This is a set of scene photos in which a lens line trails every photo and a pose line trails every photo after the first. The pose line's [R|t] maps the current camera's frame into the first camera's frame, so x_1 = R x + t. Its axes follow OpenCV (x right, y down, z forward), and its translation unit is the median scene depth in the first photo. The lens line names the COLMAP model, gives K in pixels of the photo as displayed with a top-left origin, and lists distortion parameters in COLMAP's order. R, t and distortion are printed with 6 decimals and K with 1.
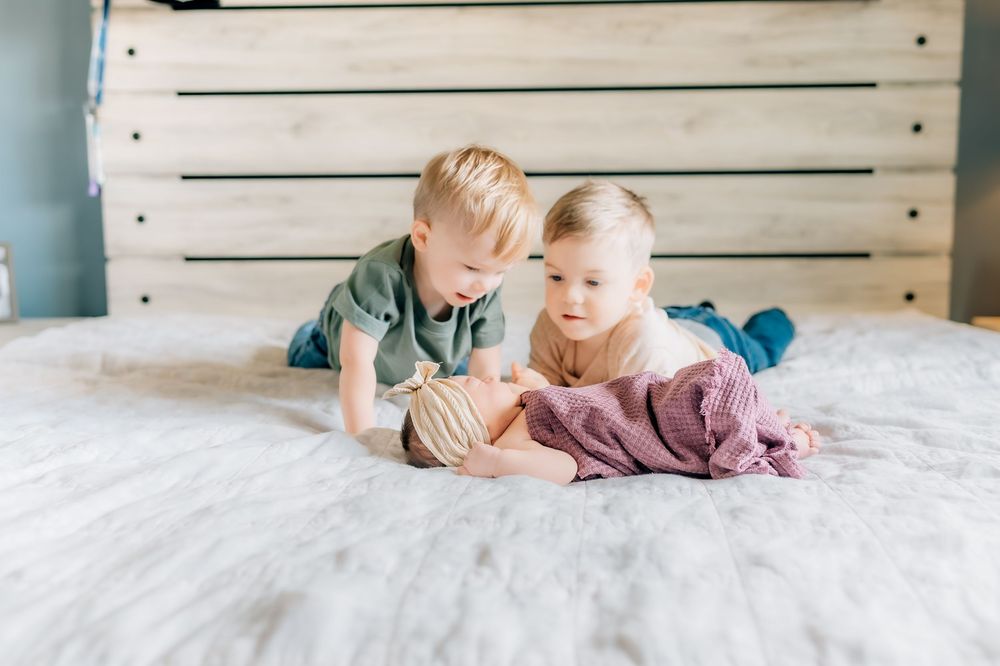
lens RADIAL K [[1002.6, 0, 500.0], [0, 1002.6, 333.0], [0, 0, 1]] dist [0.074293, -0.008024]
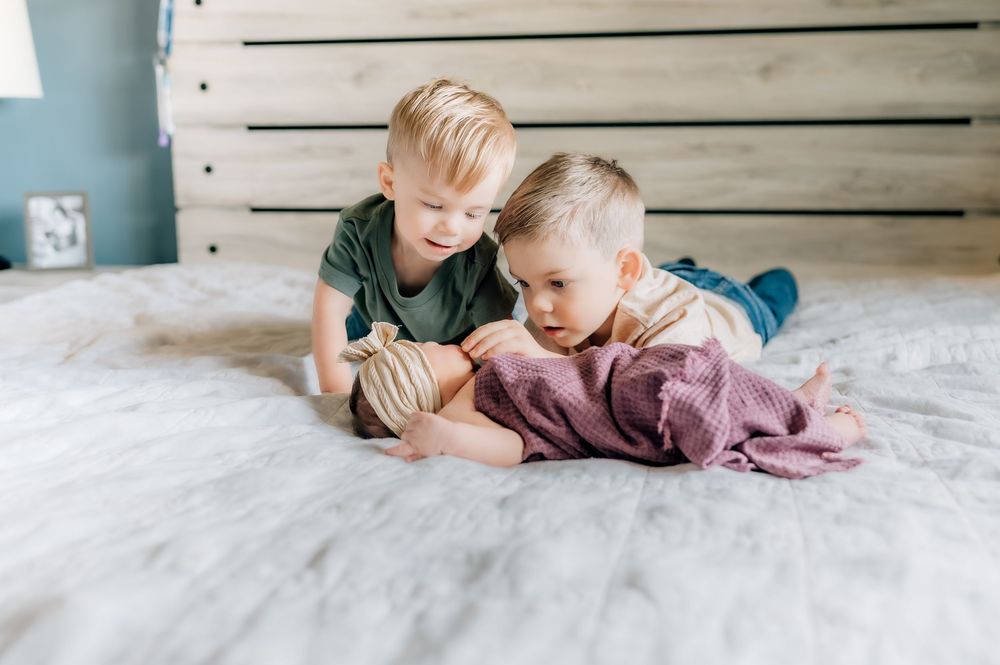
lens RADIAL K [[997.3, 0, 499.9], [0, 997.3, 296.5], [0, 0, 1]] dist [0.065827, -0.002475]
pose [[0.992963, 0.022204, -0.116323, 0.134662], [-0.021389, 0.999737, 0.008251, -0.002038], [0.116475, -0.005705, 0.993177, 0.114847]]
